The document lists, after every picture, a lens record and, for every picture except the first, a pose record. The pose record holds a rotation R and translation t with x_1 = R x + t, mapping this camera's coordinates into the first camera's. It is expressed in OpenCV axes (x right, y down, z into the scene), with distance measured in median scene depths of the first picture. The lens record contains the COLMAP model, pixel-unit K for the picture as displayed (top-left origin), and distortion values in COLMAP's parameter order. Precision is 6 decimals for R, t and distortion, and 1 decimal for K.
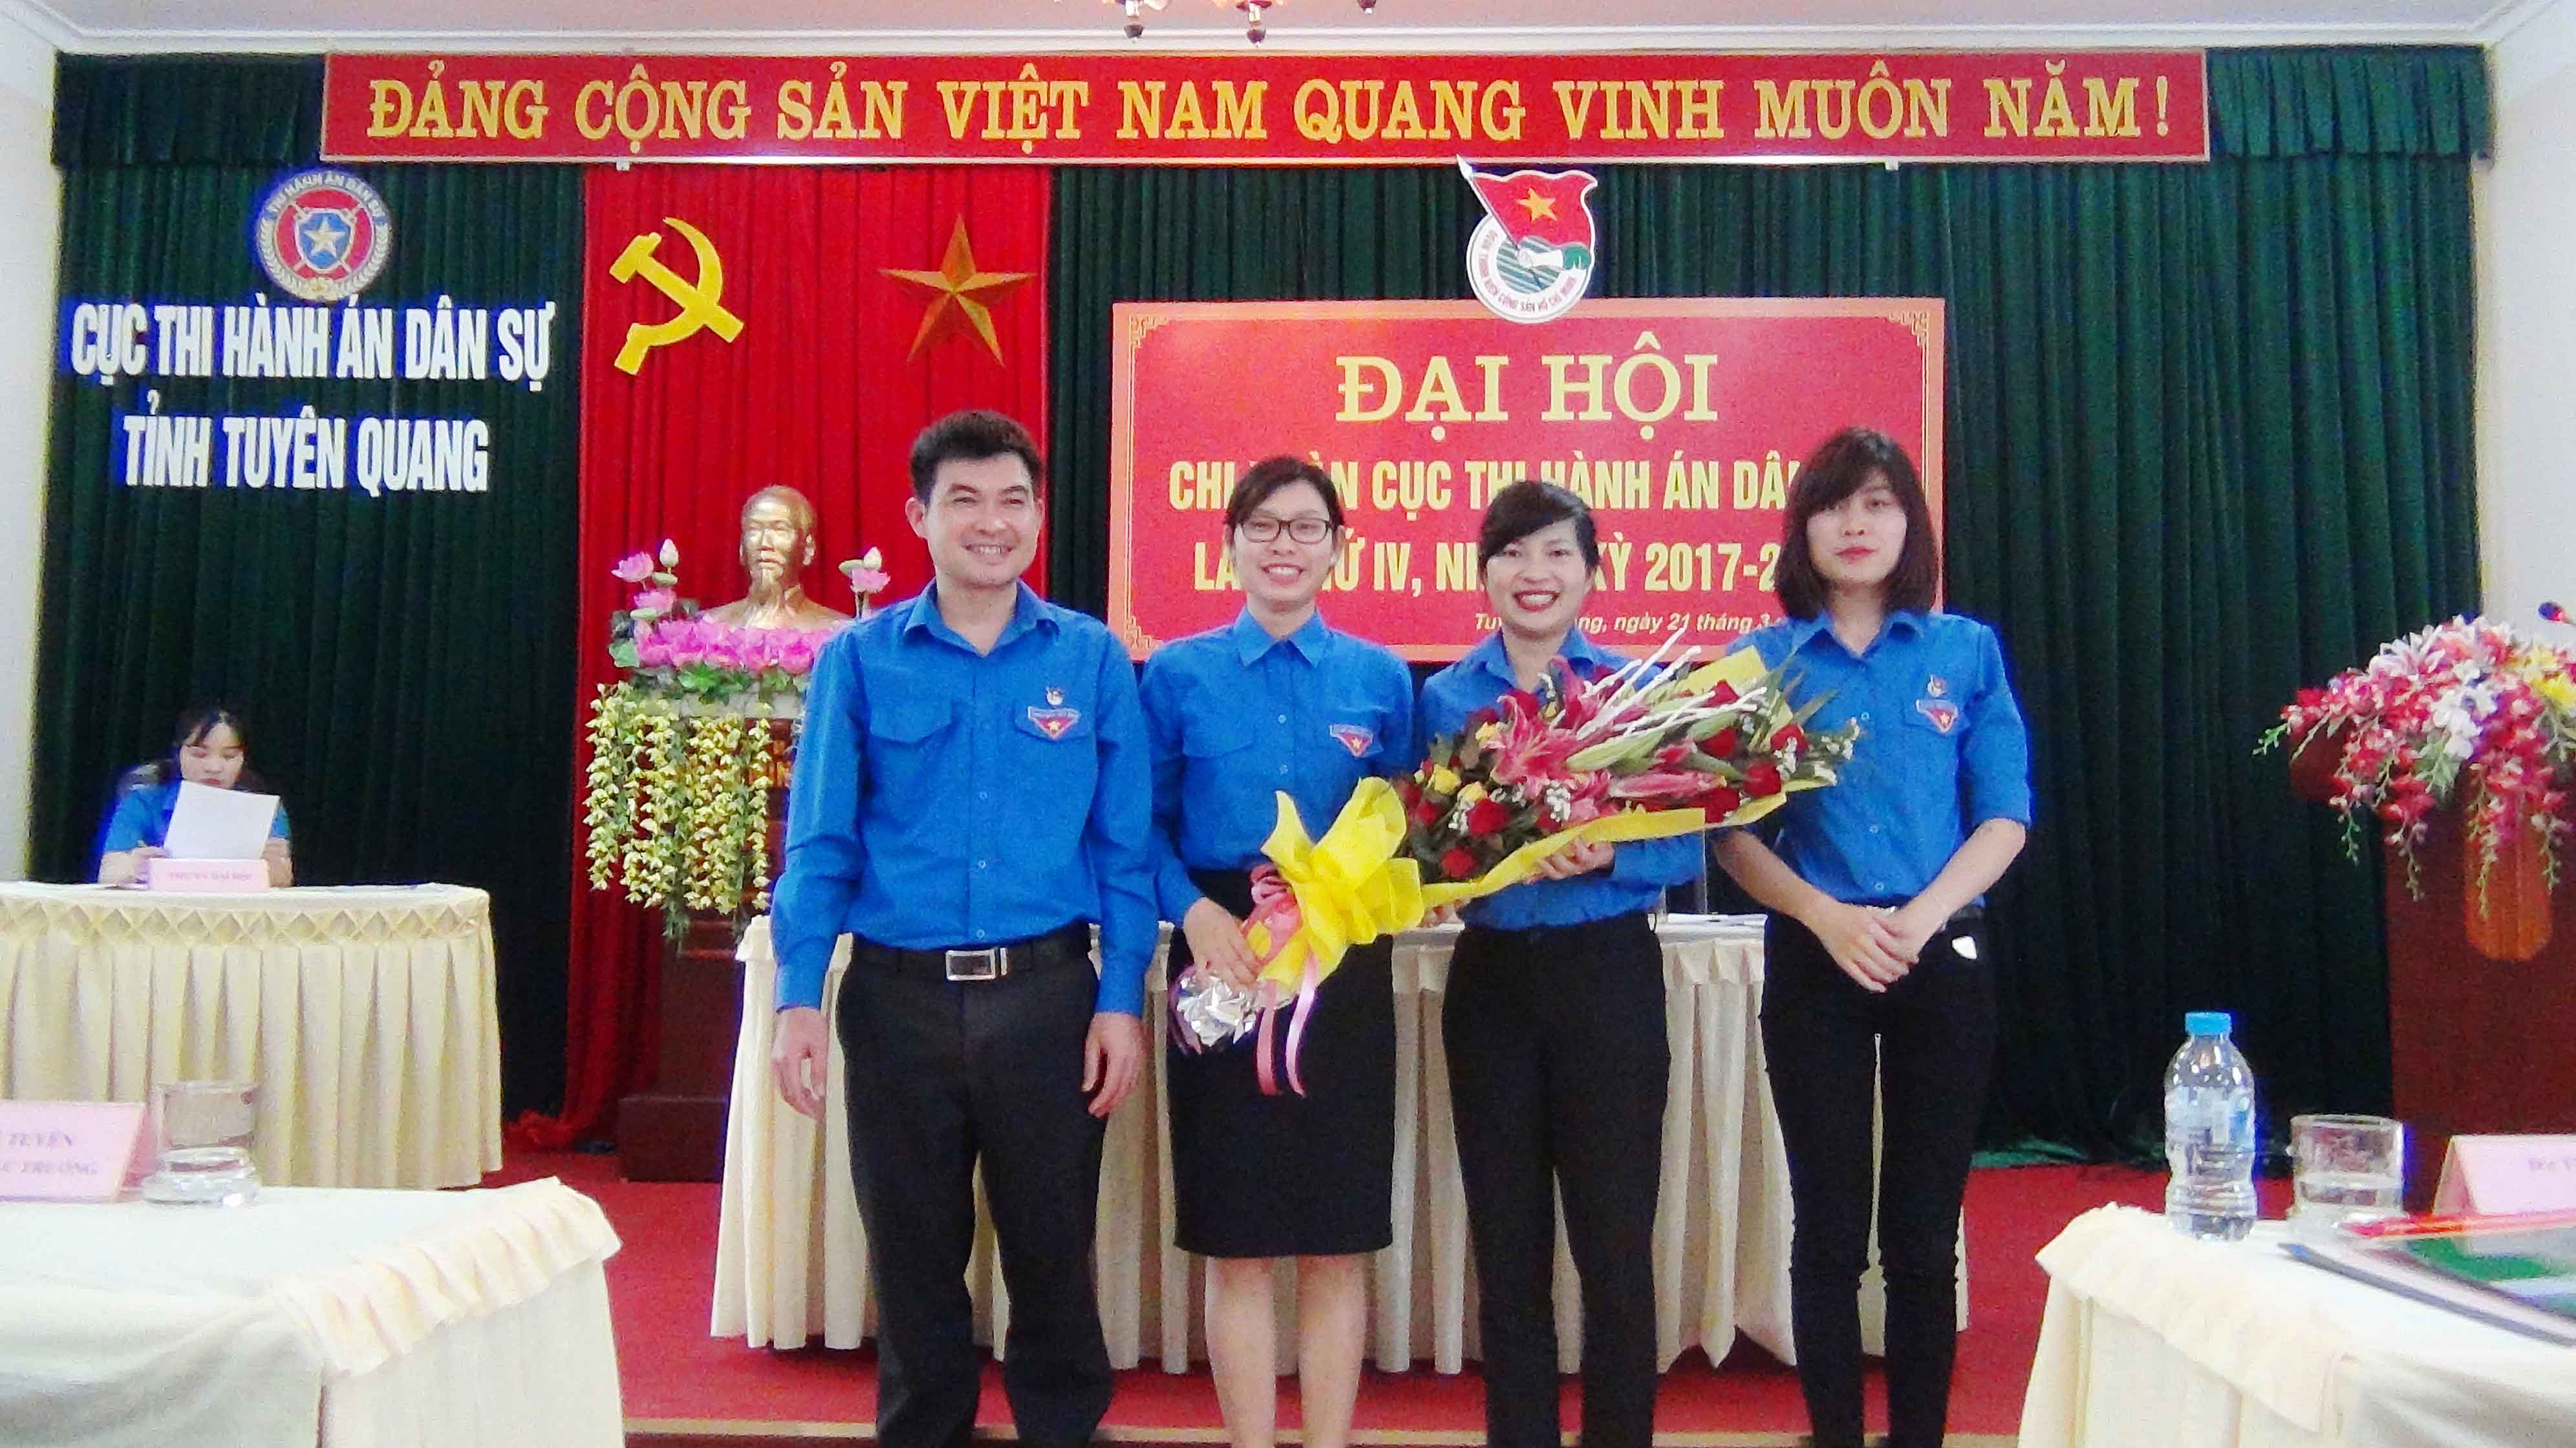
lens RADIAL K [[2207.8, 0, 1284.4], [0, 2207.8, 746.5], [0, 0, 1]] dist [0.014055, -0.017912]
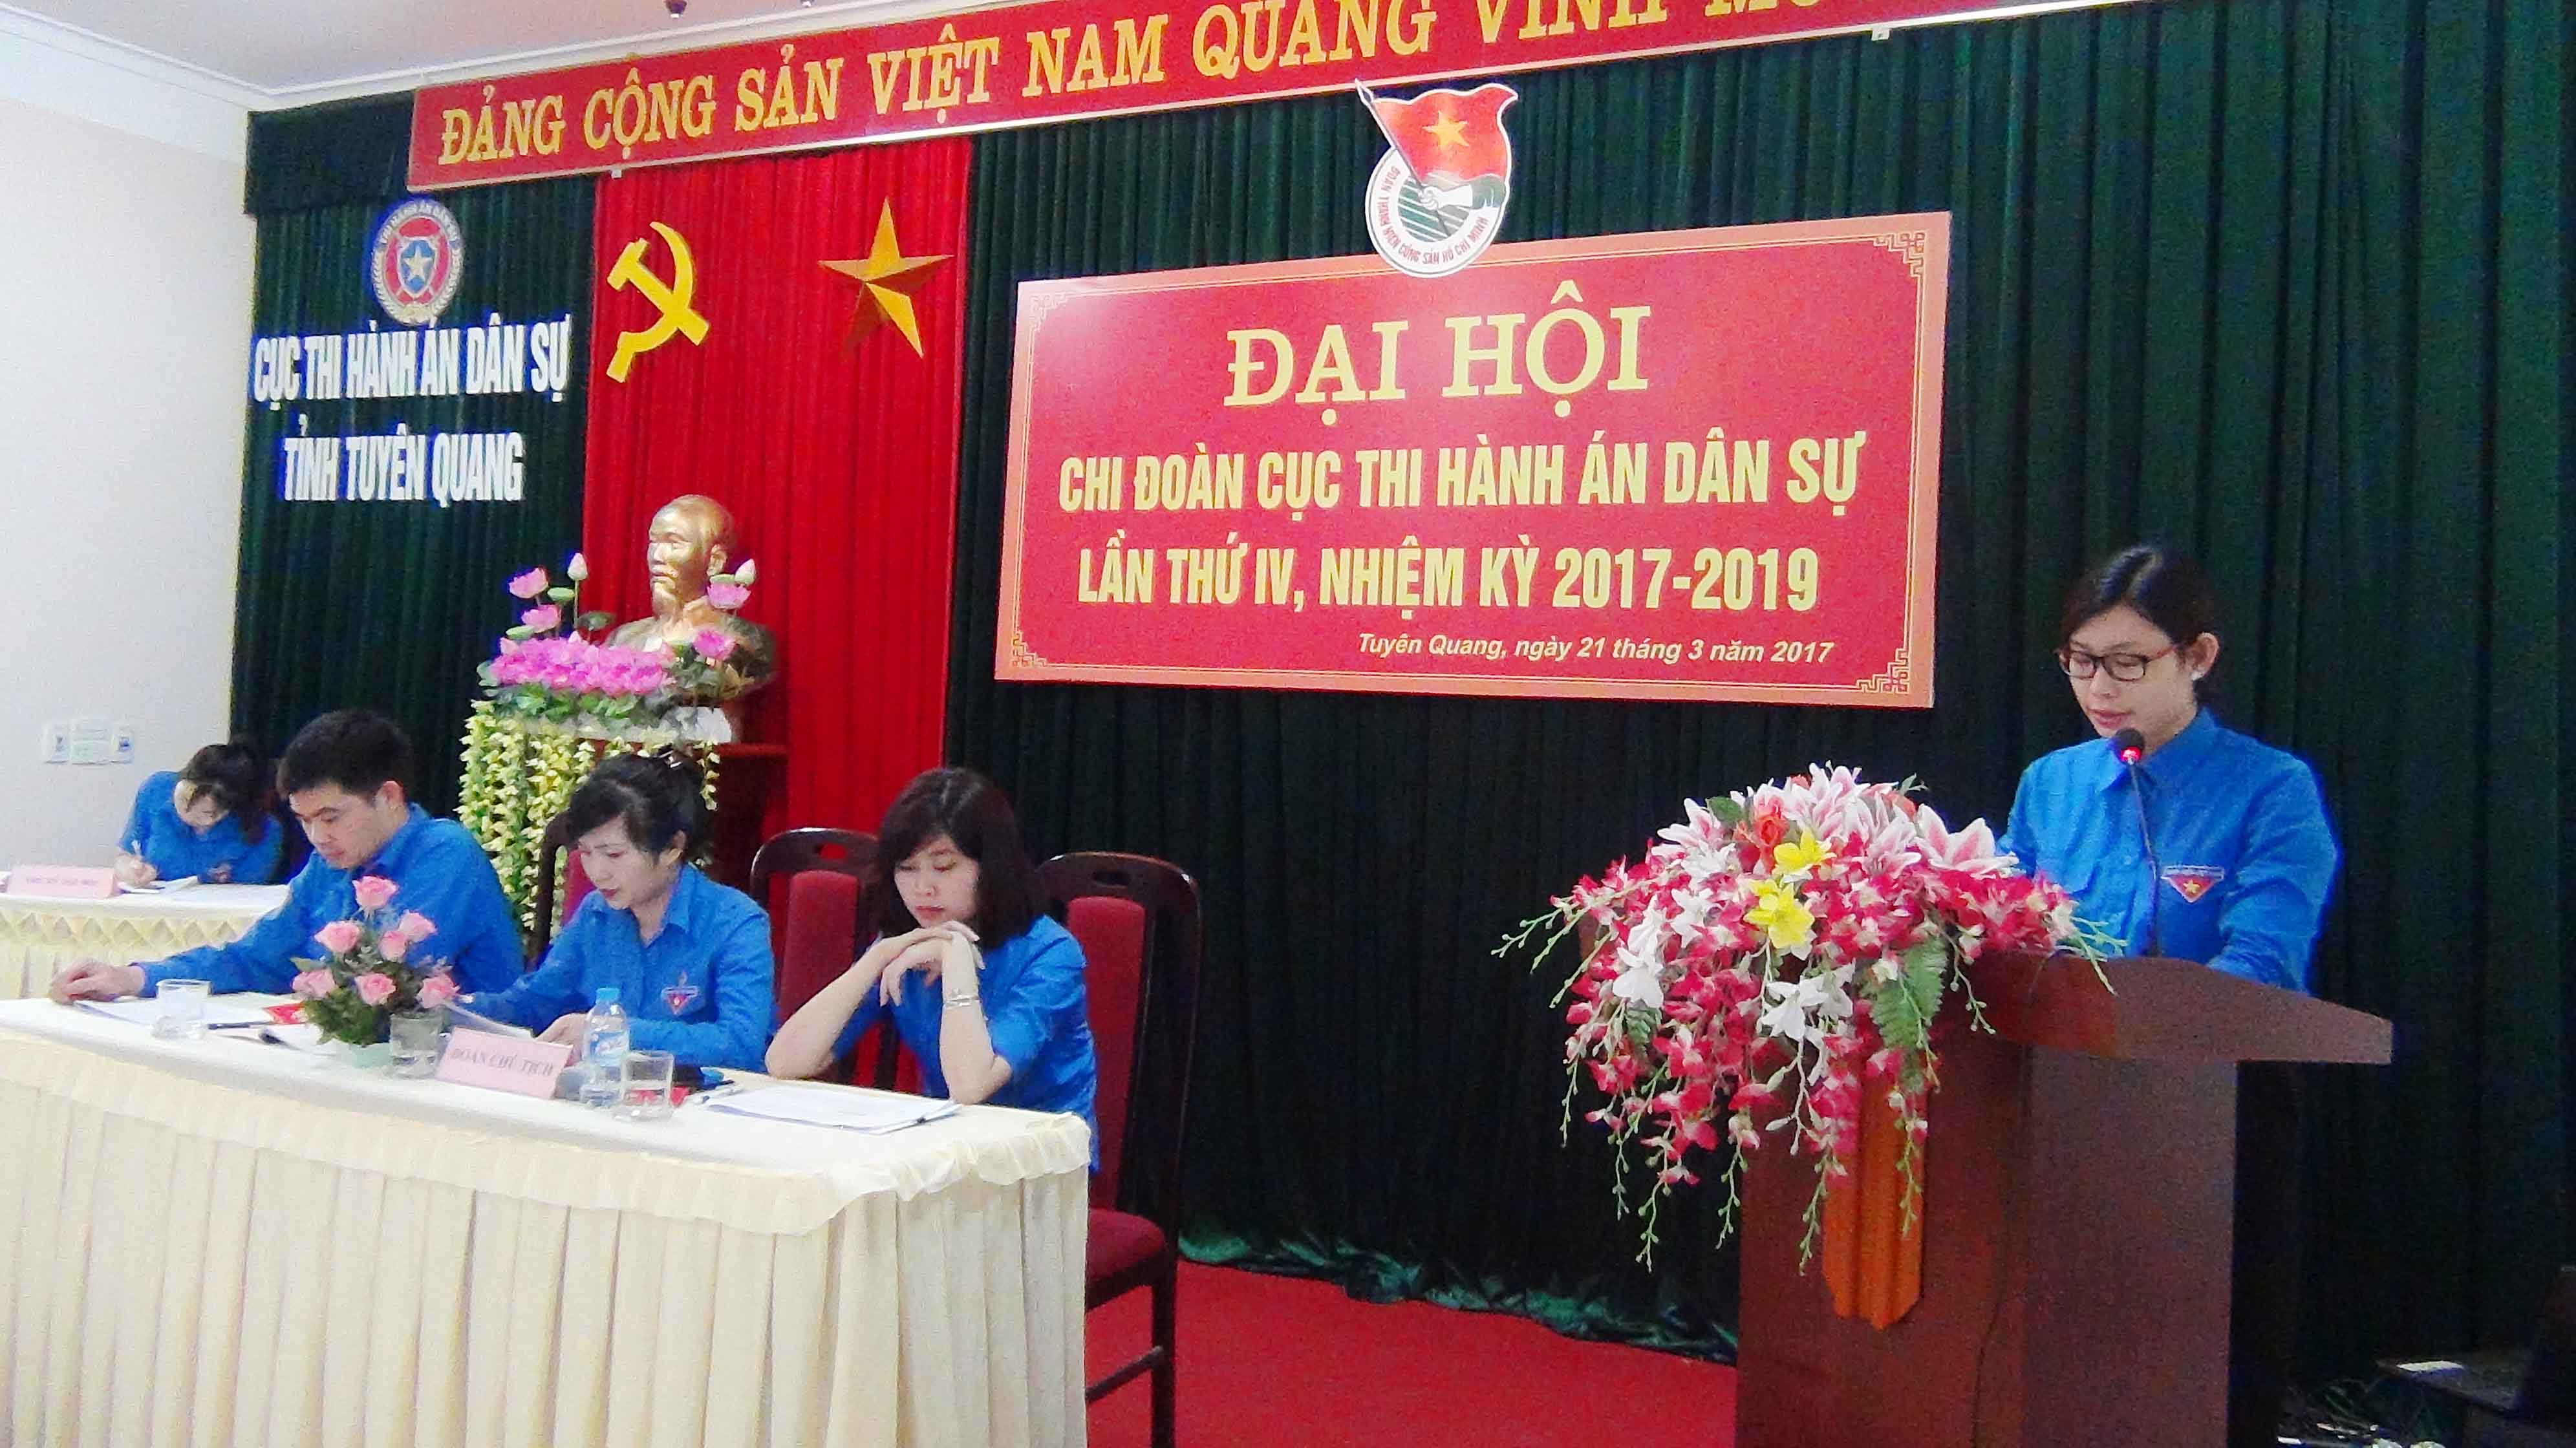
lens RADIAL K [[2155.8, 0, 1288.1], [0, 2155.8, 754.8], [0, 0, 1]] dist [-0.005449, -0.004687]
pose [[0.894033, 0.038366, -0.446355, 0.424509], [-0.014973, 0.998329, 0.055820, -0.059075], [0.447751, -0.043222, 0.893113, 0.255577]]
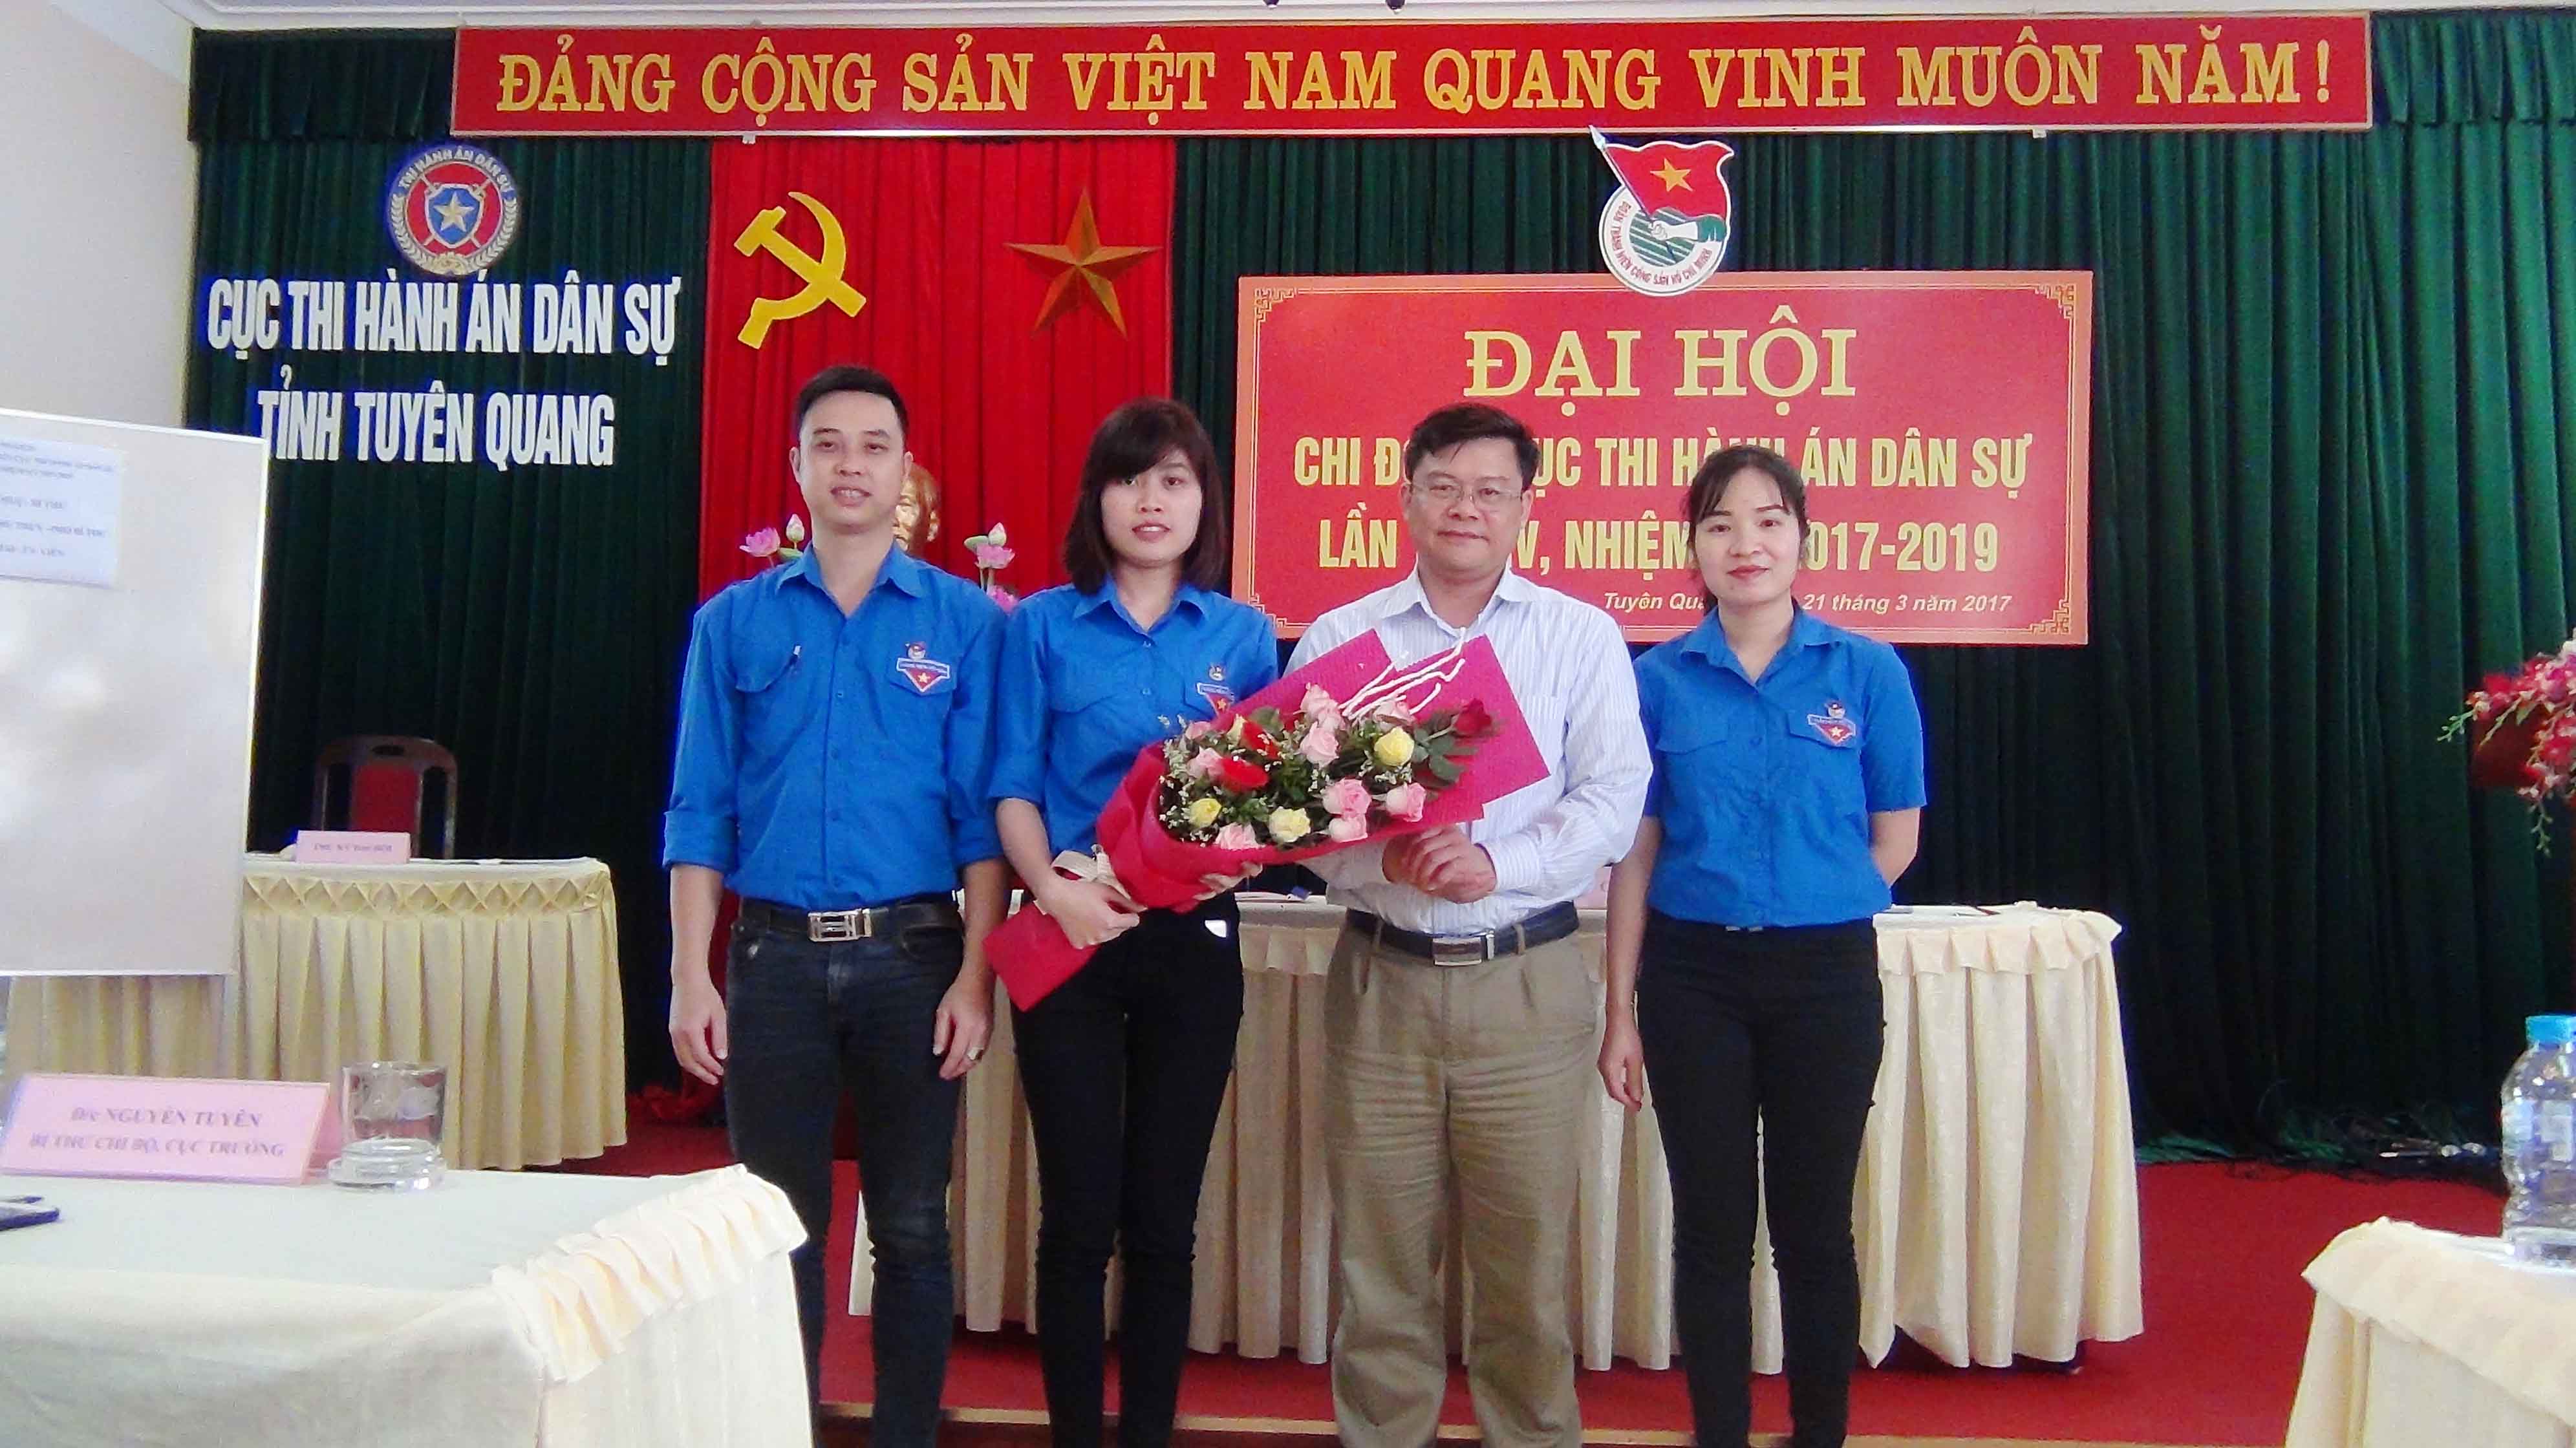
lens RADIAL K [[2207.8, 0, 1284.4], [0, 2207.8, 746.5], [0, 0, 1]] dist [0.014055, -0.017912]
pose [[0.999136, 0.007550, -0.040874, -0.015198], [-0.007183, 0.999933, 0.009120, 0.000272], [0.040940, -0.008819, 0.999123, 0.011470]]
